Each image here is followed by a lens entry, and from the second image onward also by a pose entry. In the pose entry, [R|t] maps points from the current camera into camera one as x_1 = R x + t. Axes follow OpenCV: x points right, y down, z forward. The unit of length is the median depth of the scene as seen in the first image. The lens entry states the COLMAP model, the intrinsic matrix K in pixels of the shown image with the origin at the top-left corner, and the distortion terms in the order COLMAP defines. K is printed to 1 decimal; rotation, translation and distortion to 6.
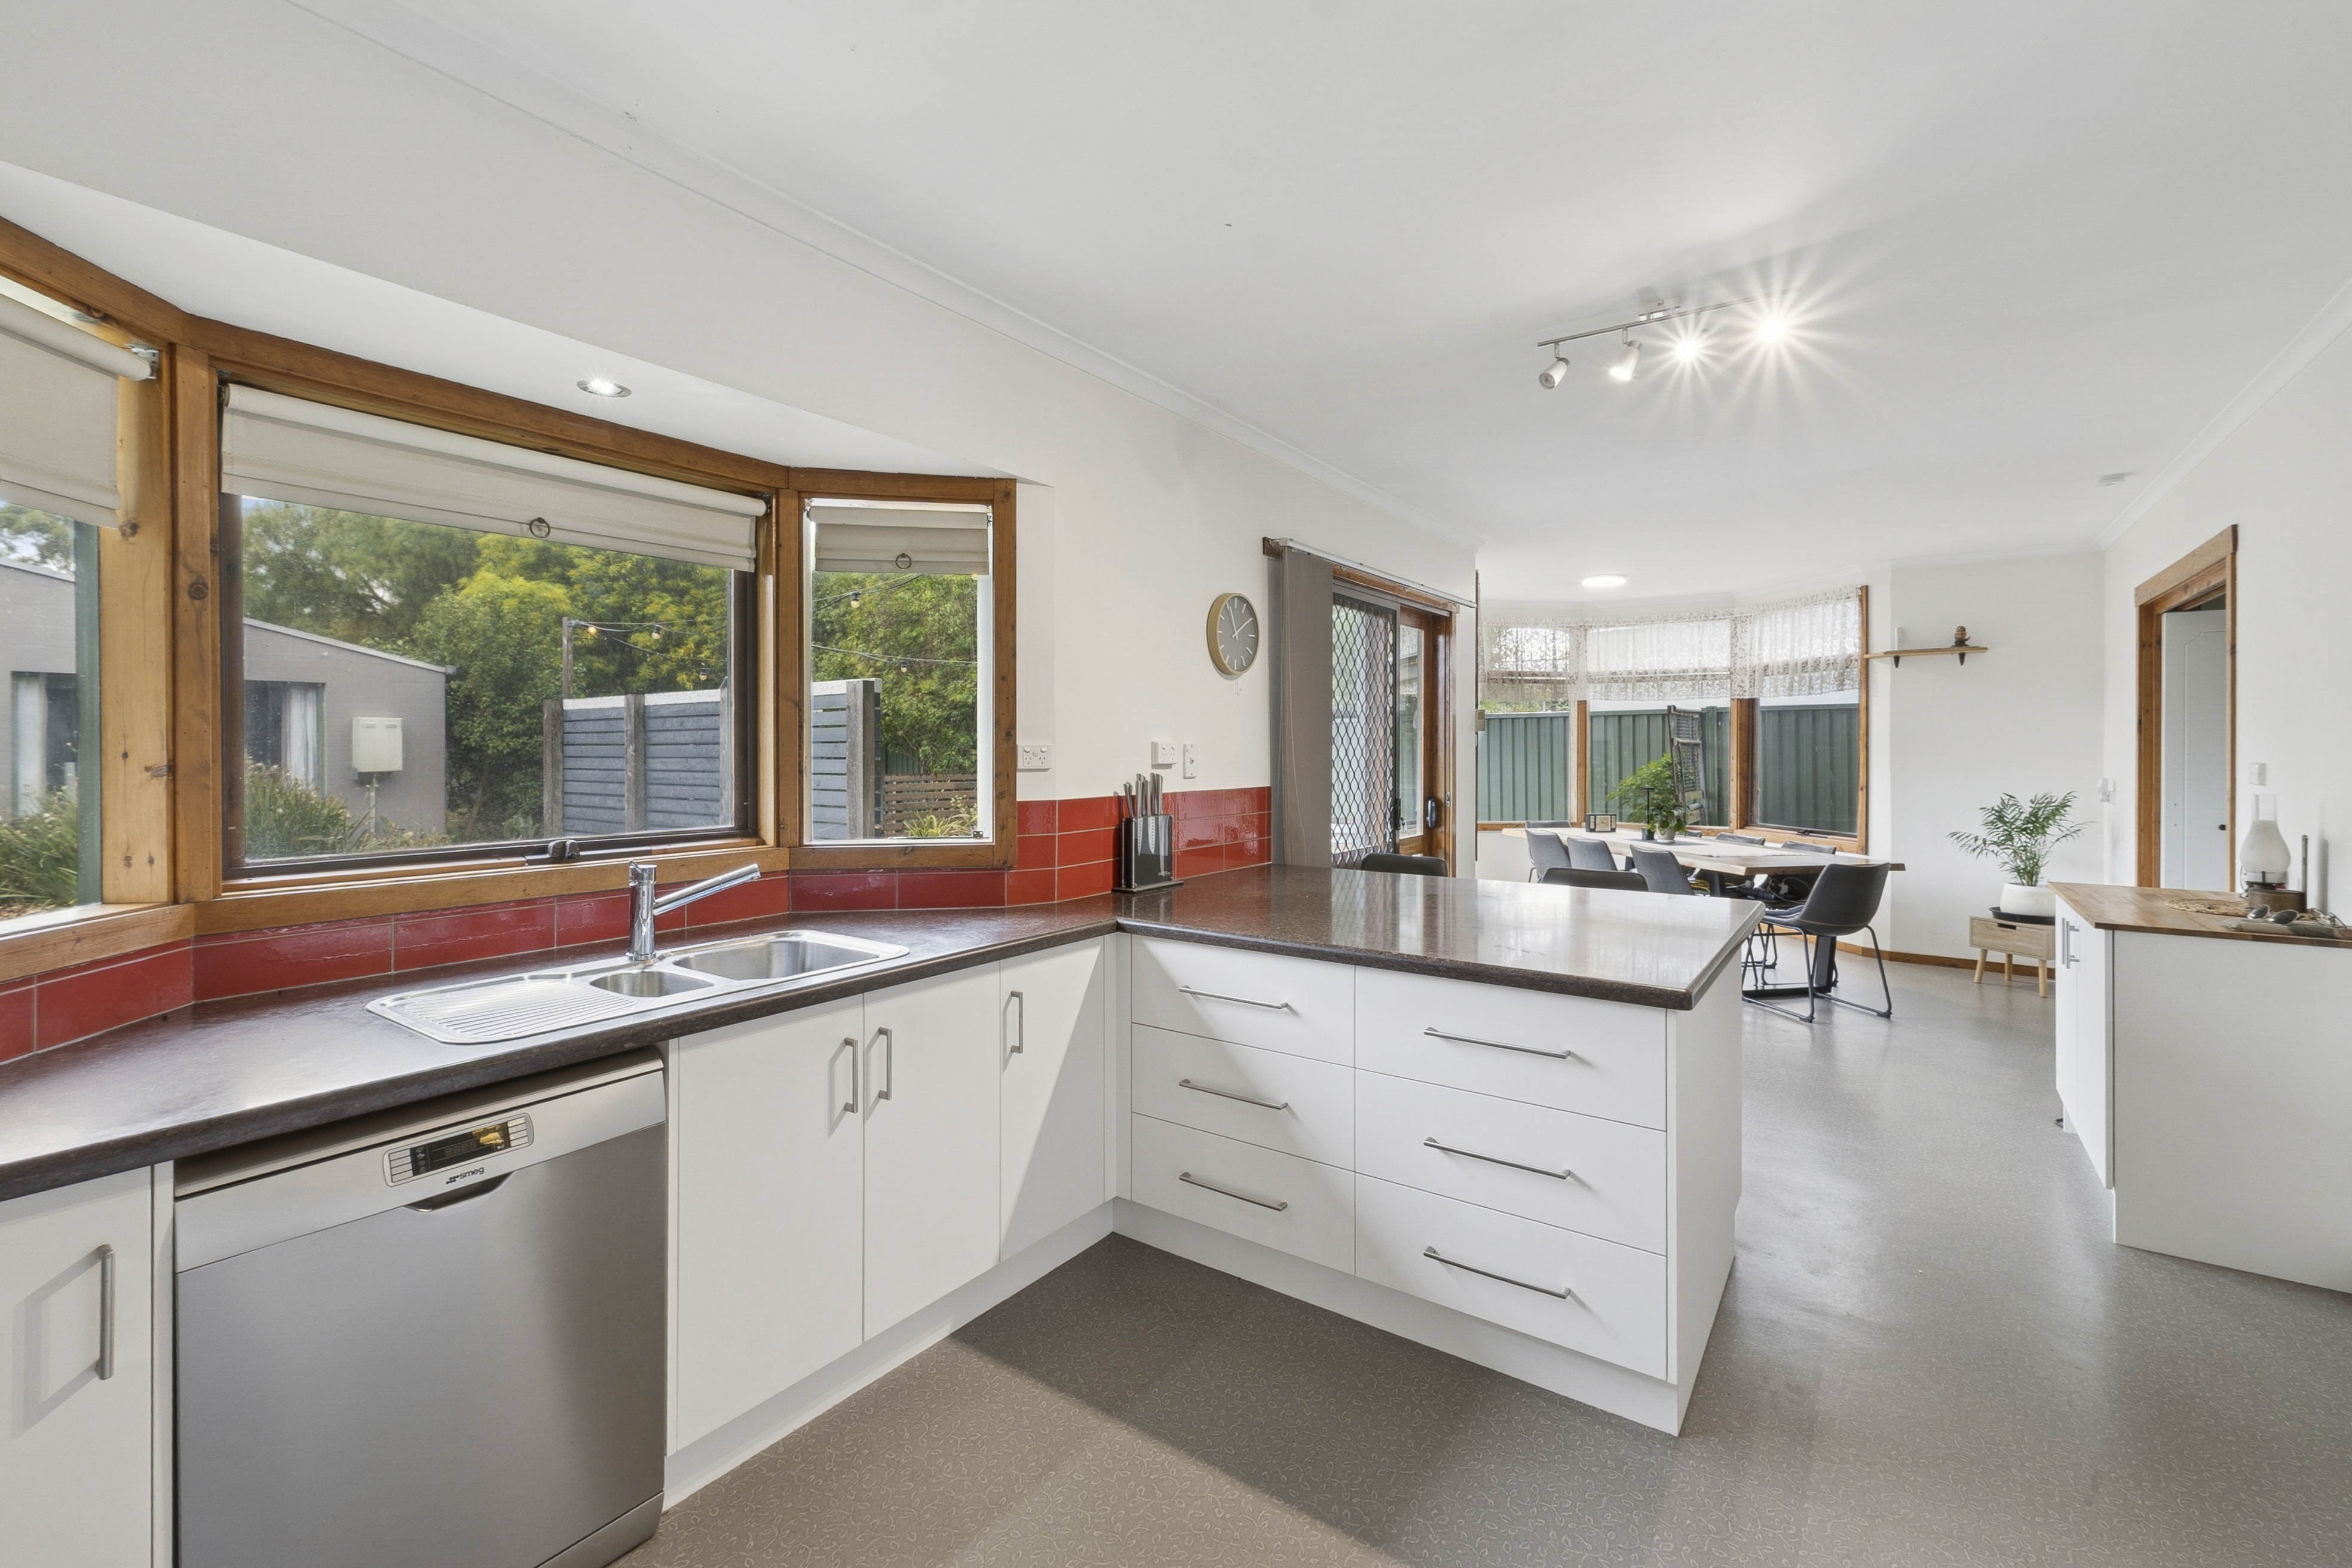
lens RADIAL K [[994.9, 0, 1175.9], [0, 994.9, 755.2], [0, 0, 1]] dist [0.012077, 0.000111]
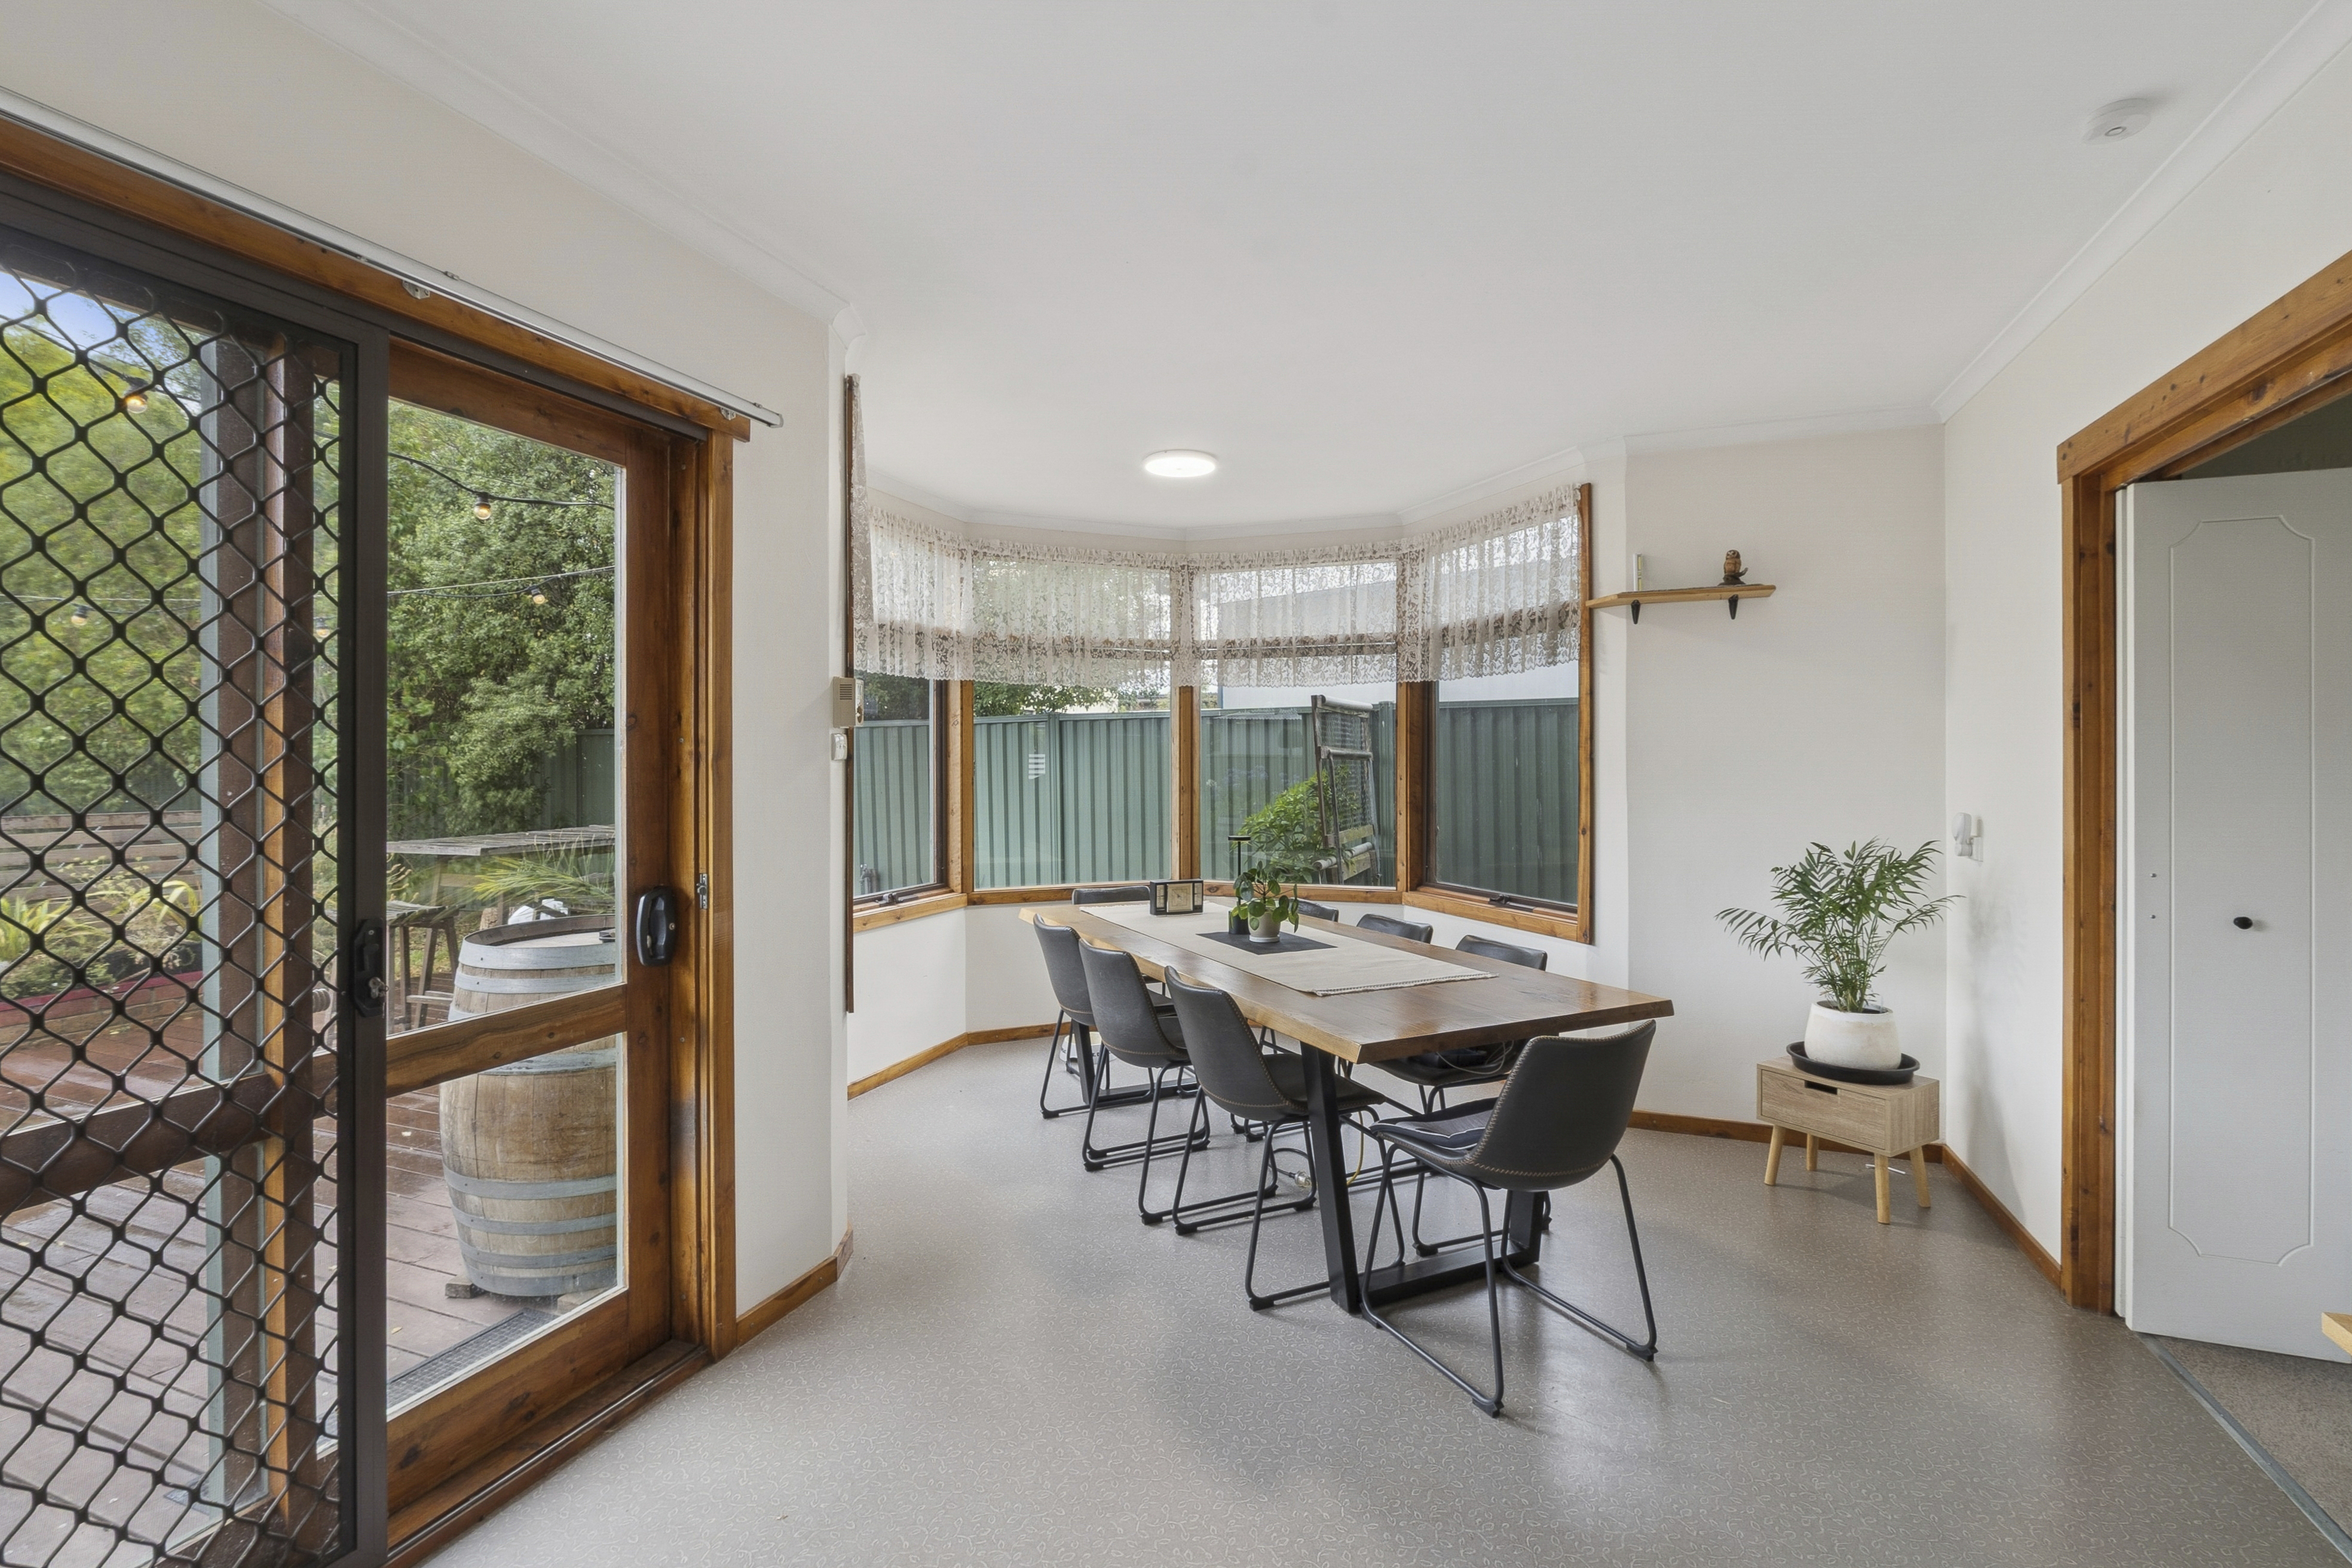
lens RADIAL K [[1068.6, 0, 1172.7], [0, 1068.6, 772.3], [0, 0, 1]] dist [0.004879, 0.000775]
pose [[0.969169, -0.005111, 0.246344, 0.307196], [0.004958, 0.999987, 0.001242, -0.002778], [-0.246347, 0.000018, 0.969182, 0.465999]]
